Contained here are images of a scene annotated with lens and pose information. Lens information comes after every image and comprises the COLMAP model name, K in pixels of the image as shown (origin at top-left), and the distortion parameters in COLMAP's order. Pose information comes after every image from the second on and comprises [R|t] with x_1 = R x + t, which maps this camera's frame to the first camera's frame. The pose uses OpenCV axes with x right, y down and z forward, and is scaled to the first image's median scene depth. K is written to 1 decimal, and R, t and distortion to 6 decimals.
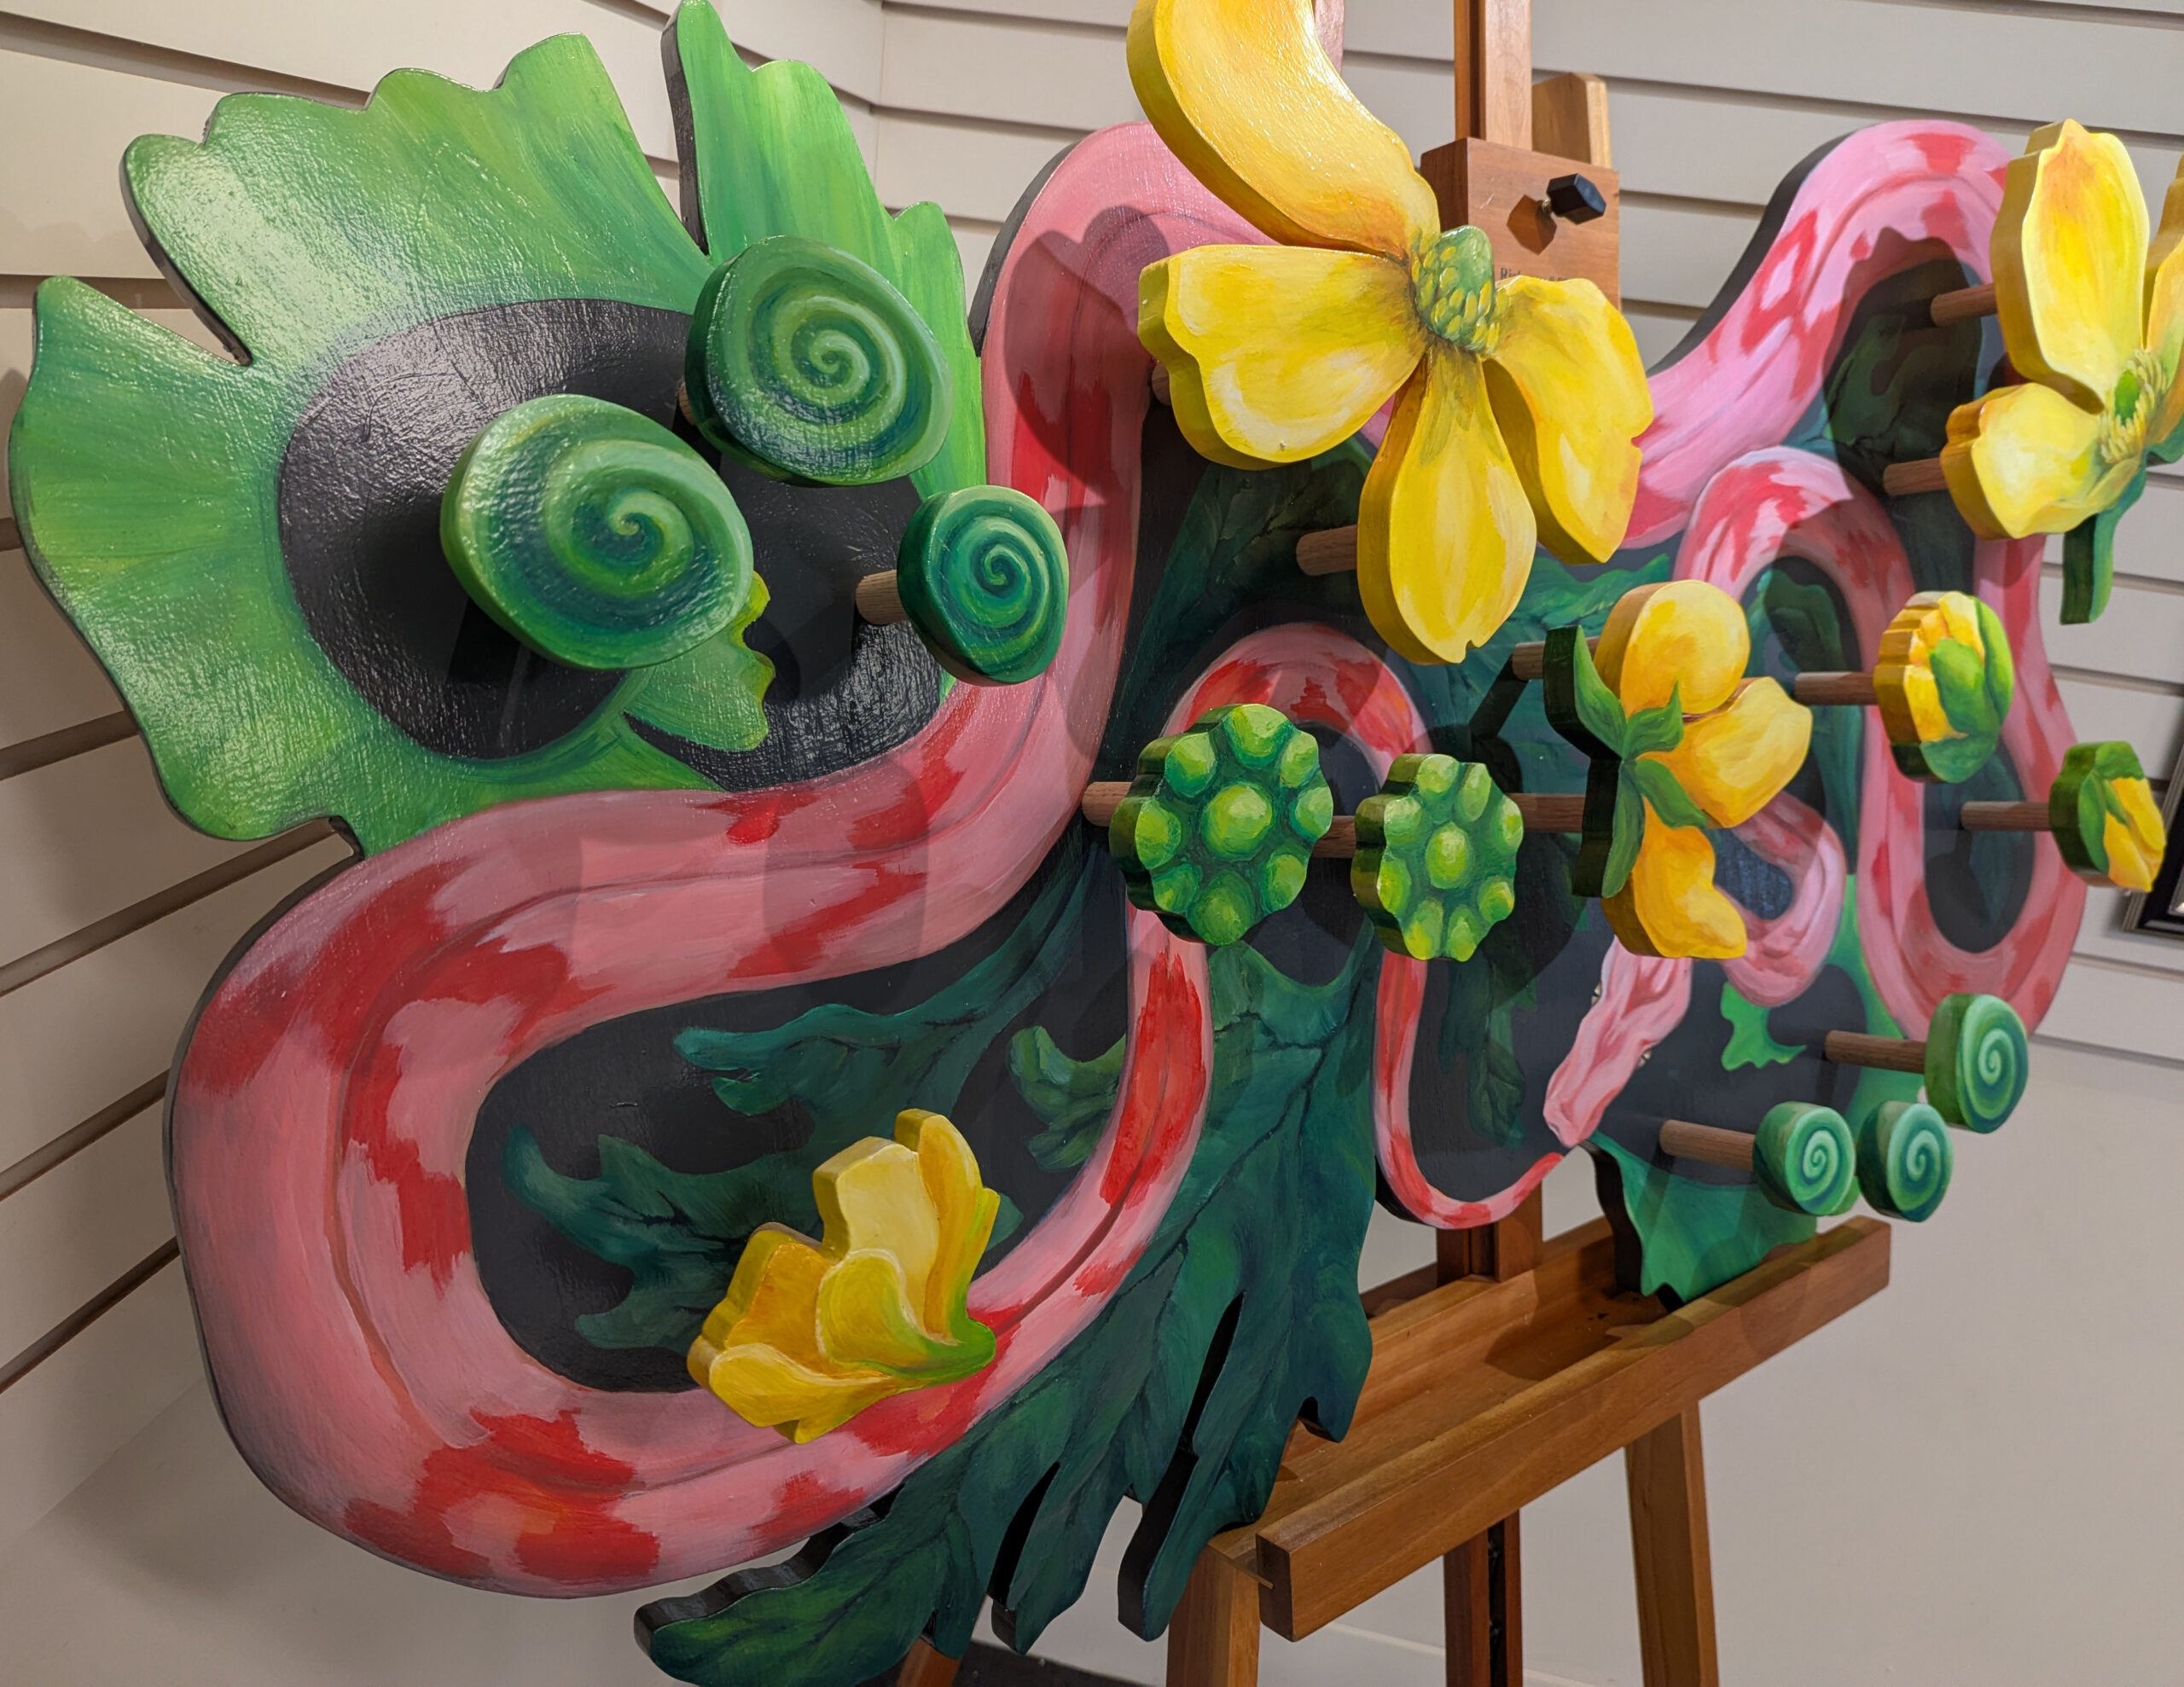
lens RADIAL K [[1635.4, 0, 1100.3], [0, 1635.4, 821.5], [0, 0, 1]] dist [0.053877, -0.061933]
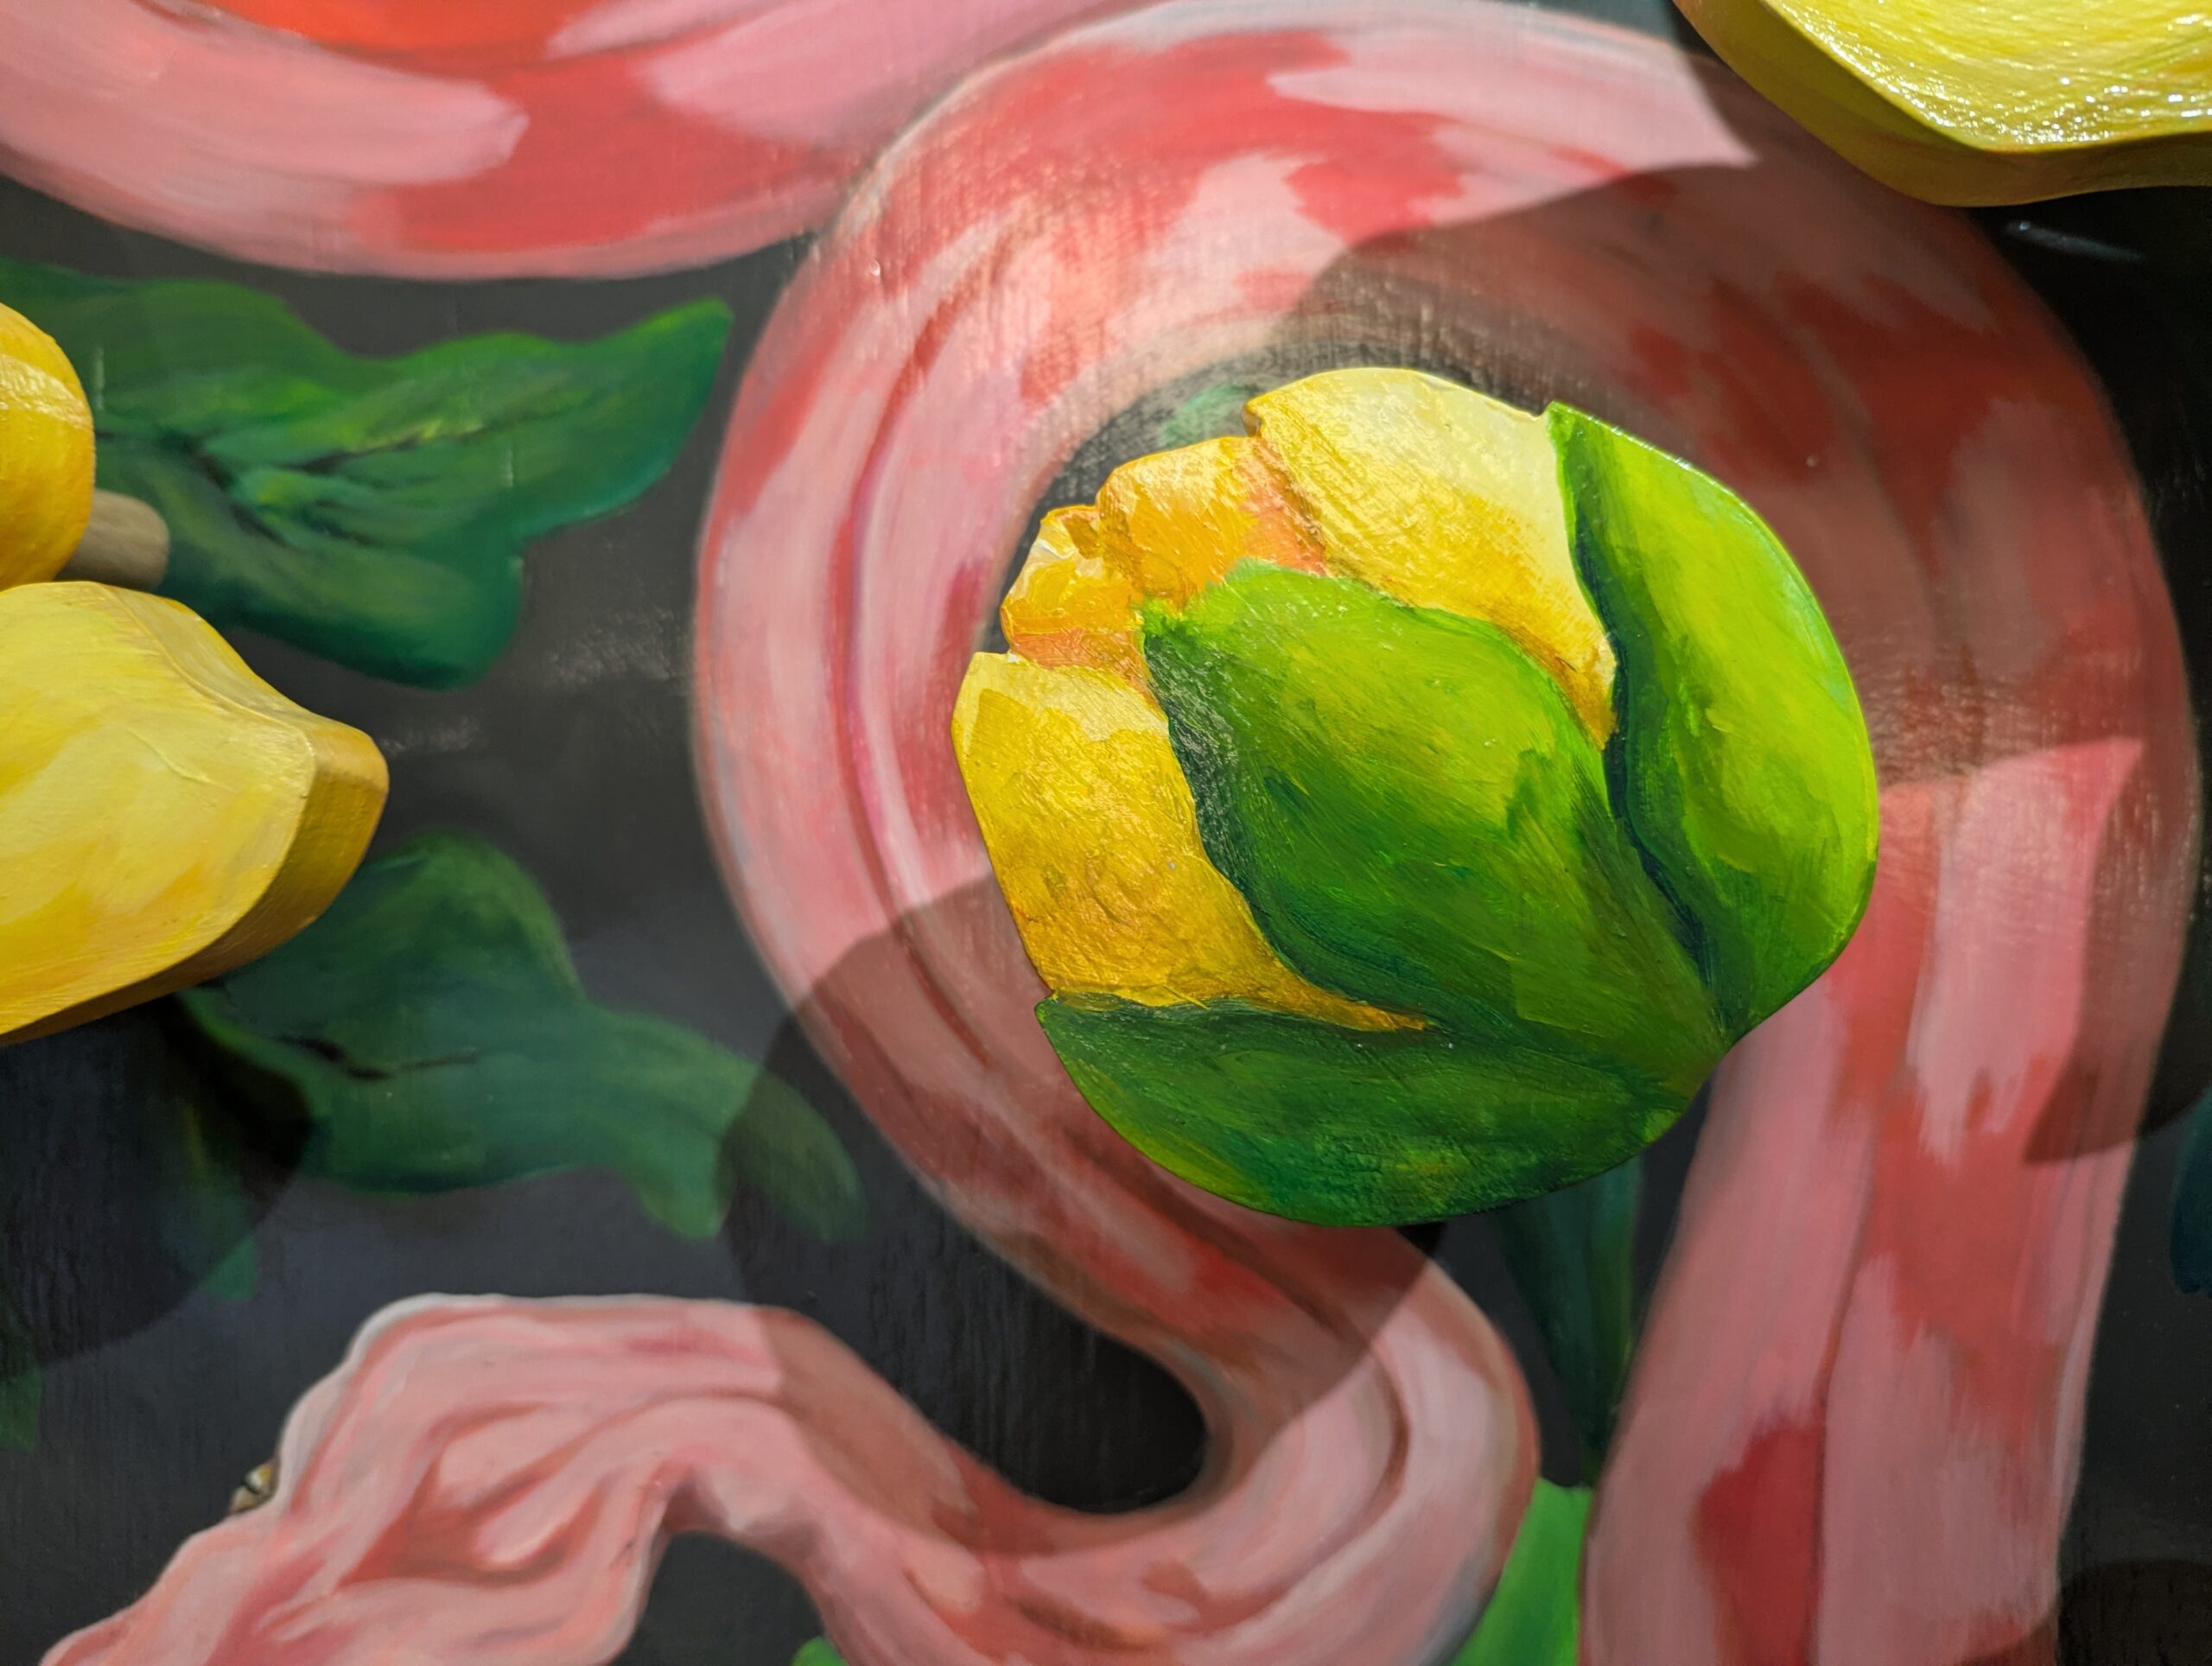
lens RADIAL K [[1645.8, 0, 1104.8], [0, 1645.8, 832.5], [0, 0, 1]] dist [0.007081, -0.030492]
pose [[0.723026, 0.138761, -0.676741, 0.779182], [-0.189348, 0.981909, -0.000966, -0.084443], [0.664364, 0.128838, 0.736221, 0.988682]]
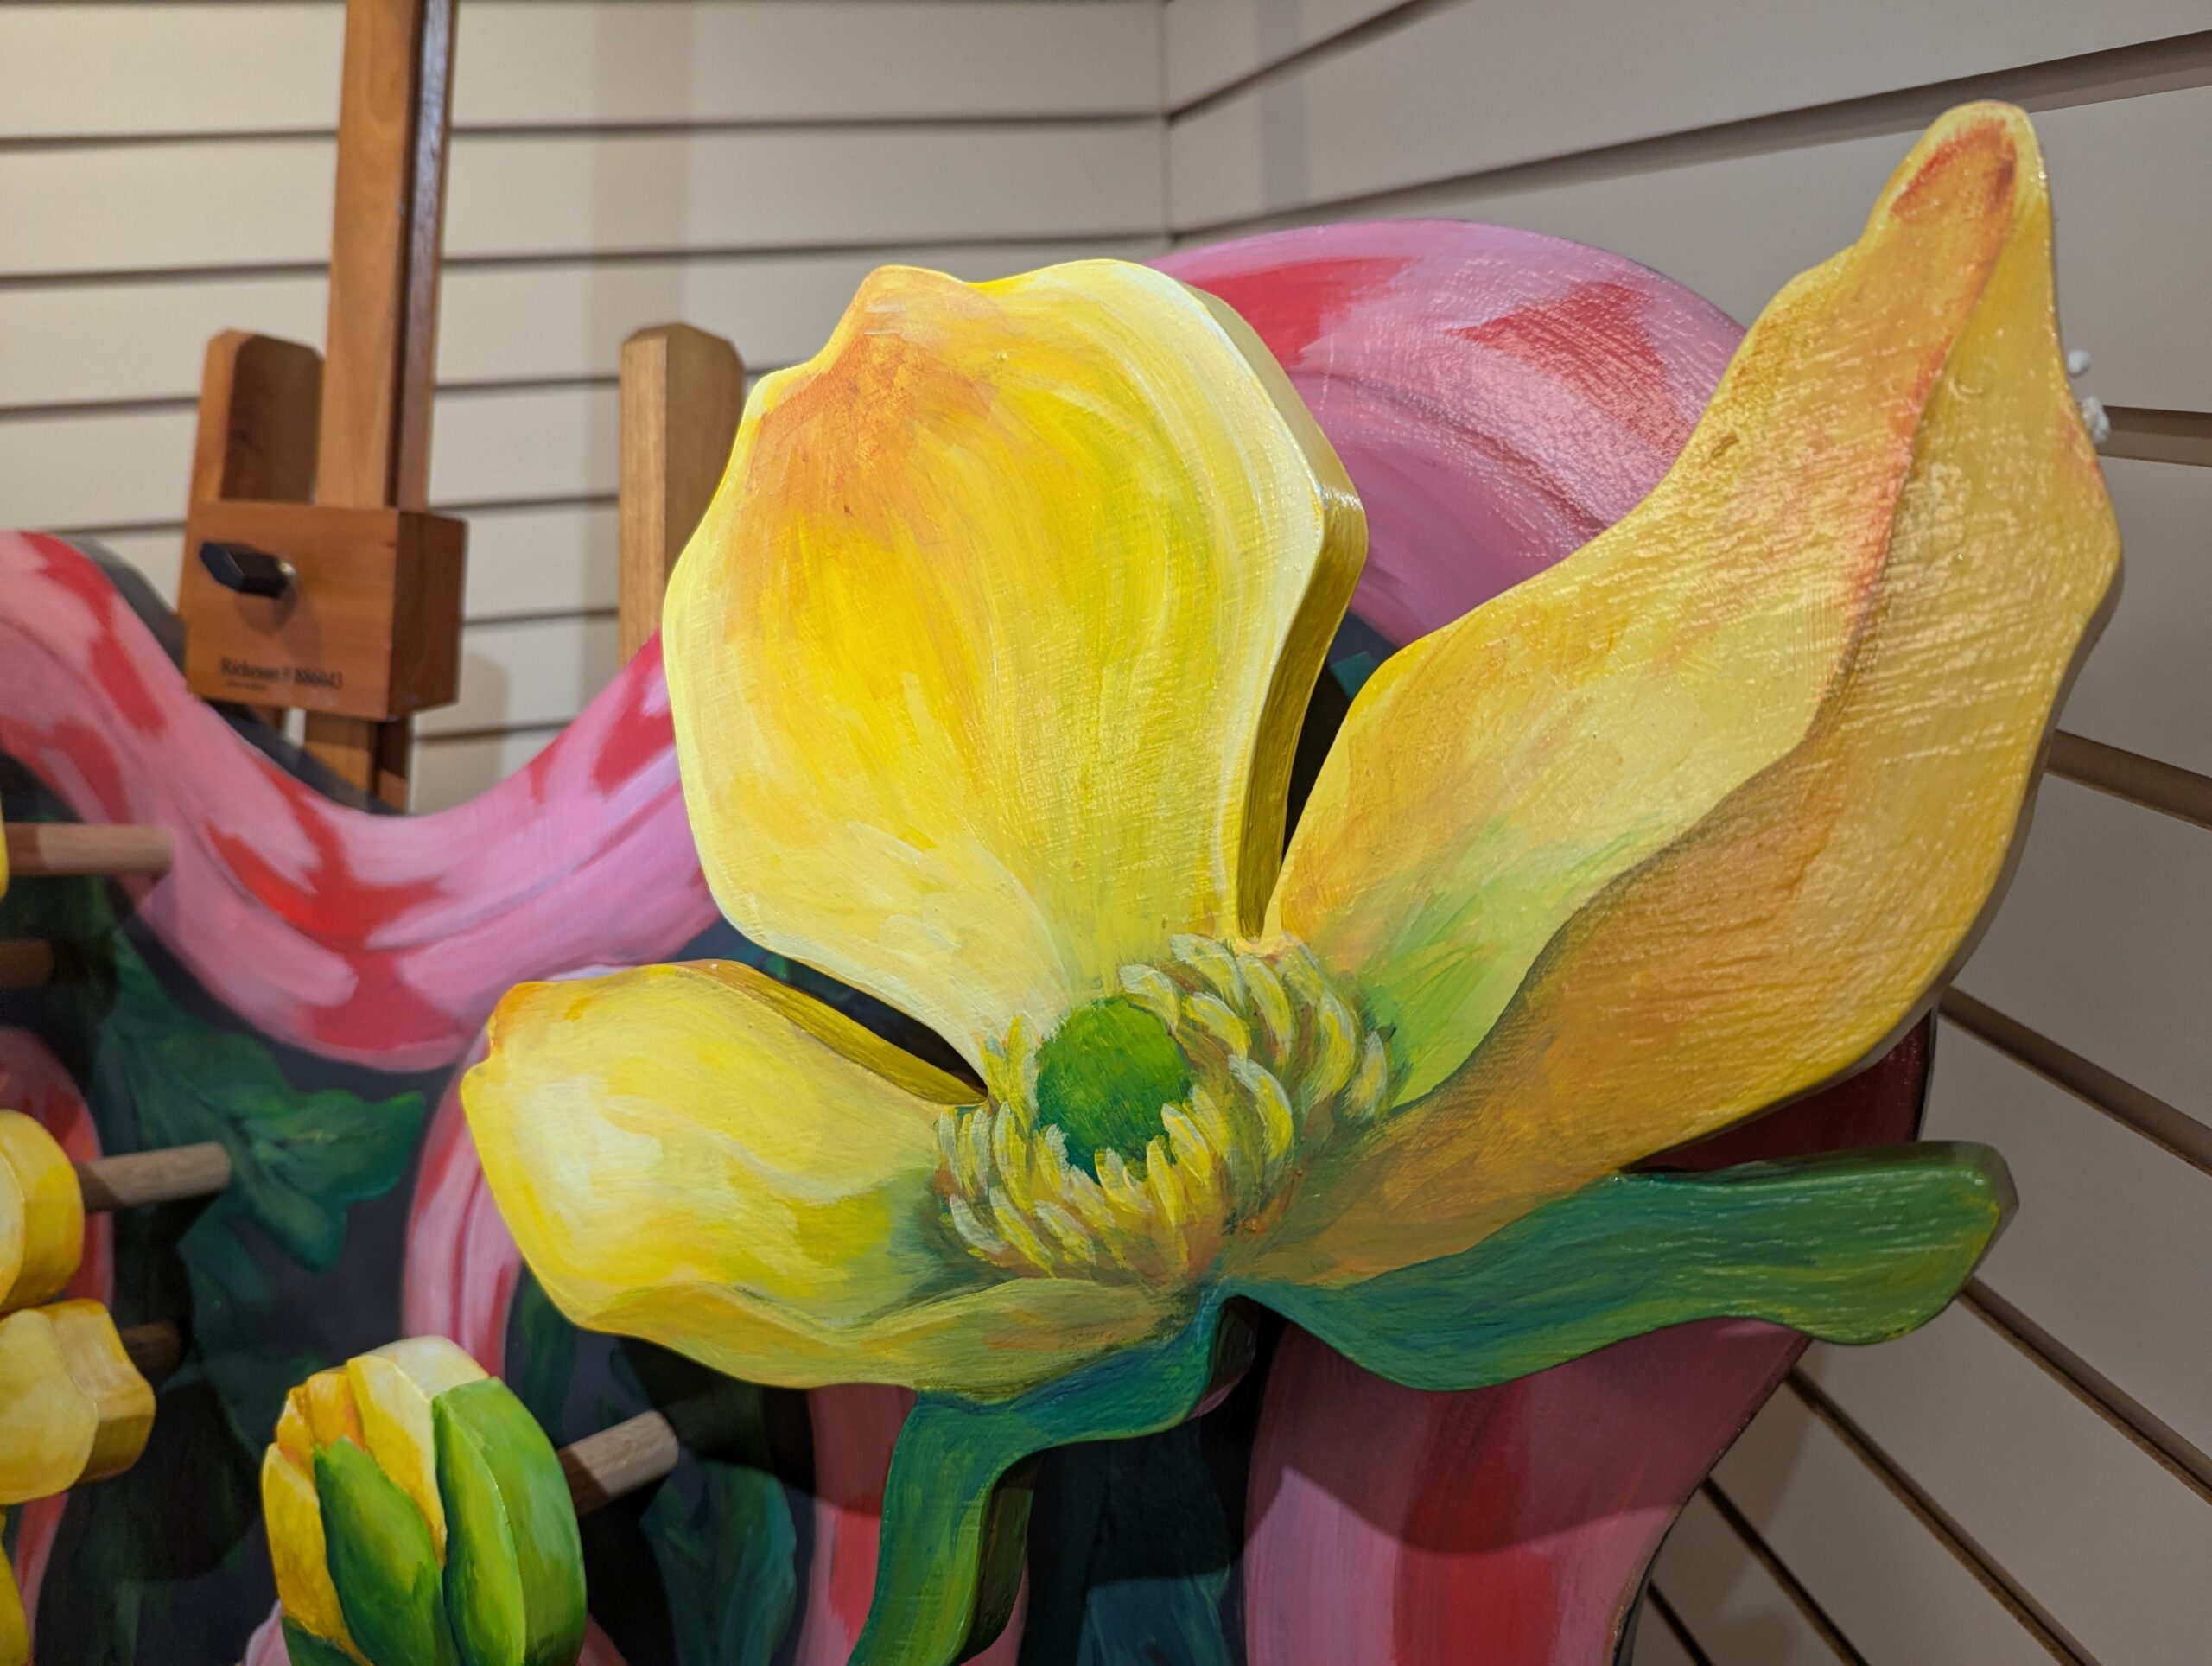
lens RADIAL K [[1645.8, 0, 1083.2], [0, 1645.8, 799.7], [0, 0, 1]] dist [0.007081, -0.030492]
pose [[0.367135, 0.137803, -0.919903, 1.196376], [-0.207200, 0.976232, 0.063547, -0.437593], [0.906796, 0.167274, 0.386962, 1.170864]]
